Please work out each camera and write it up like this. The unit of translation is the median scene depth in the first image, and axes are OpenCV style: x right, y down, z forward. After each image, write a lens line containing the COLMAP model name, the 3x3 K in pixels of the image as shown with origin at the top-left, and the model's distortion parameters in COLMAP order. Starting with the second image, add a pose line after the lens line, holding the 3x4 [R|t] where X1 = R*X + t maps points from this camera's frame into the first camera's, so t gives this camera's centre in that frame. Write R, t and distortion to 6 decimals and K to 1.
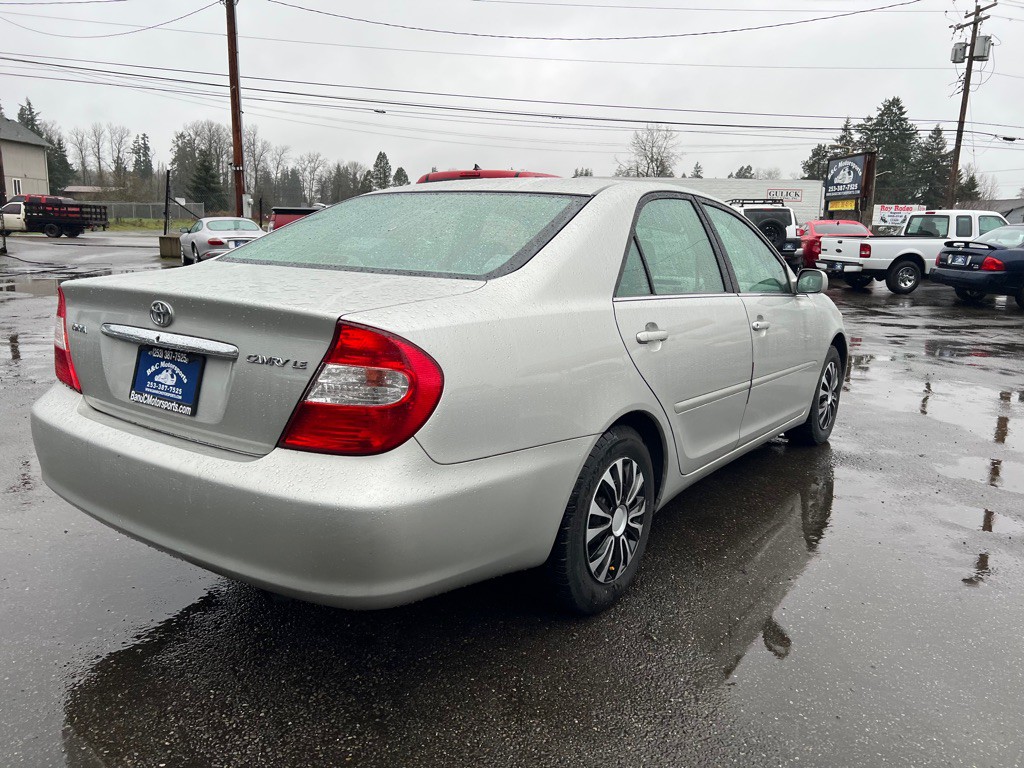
lens RADIAL K [[773.0, 0, 519.5], [0, 773.0, 378.3], [0, 0, 1]] dist [0.046467, -0.047085]
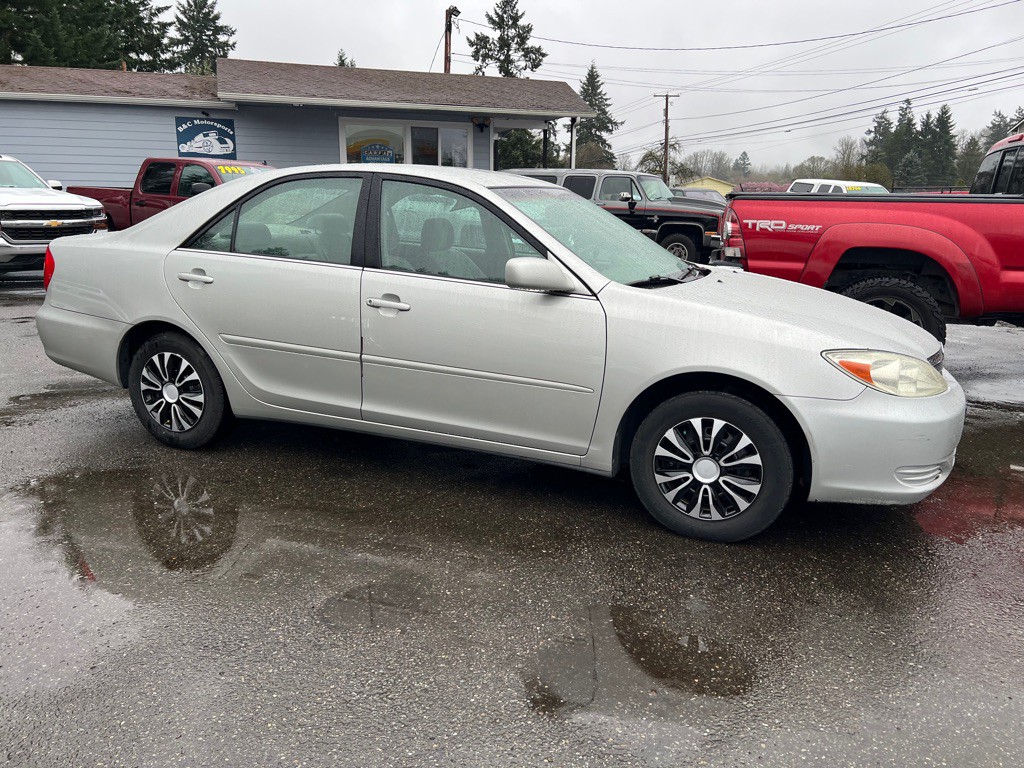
lens RADIAL K [[772.8, 0, 523.1], [0, 772.8, 387.3], [0, 0, 1]] dist [0.048681, -0.055841]
pose [[0.235324, 0.207675, -0.949470, 0.977952], [-0.193833, 0.967308, 0.163535, -0.120296], [0.952392, 0.145555, 0.267885, 0.692287]]
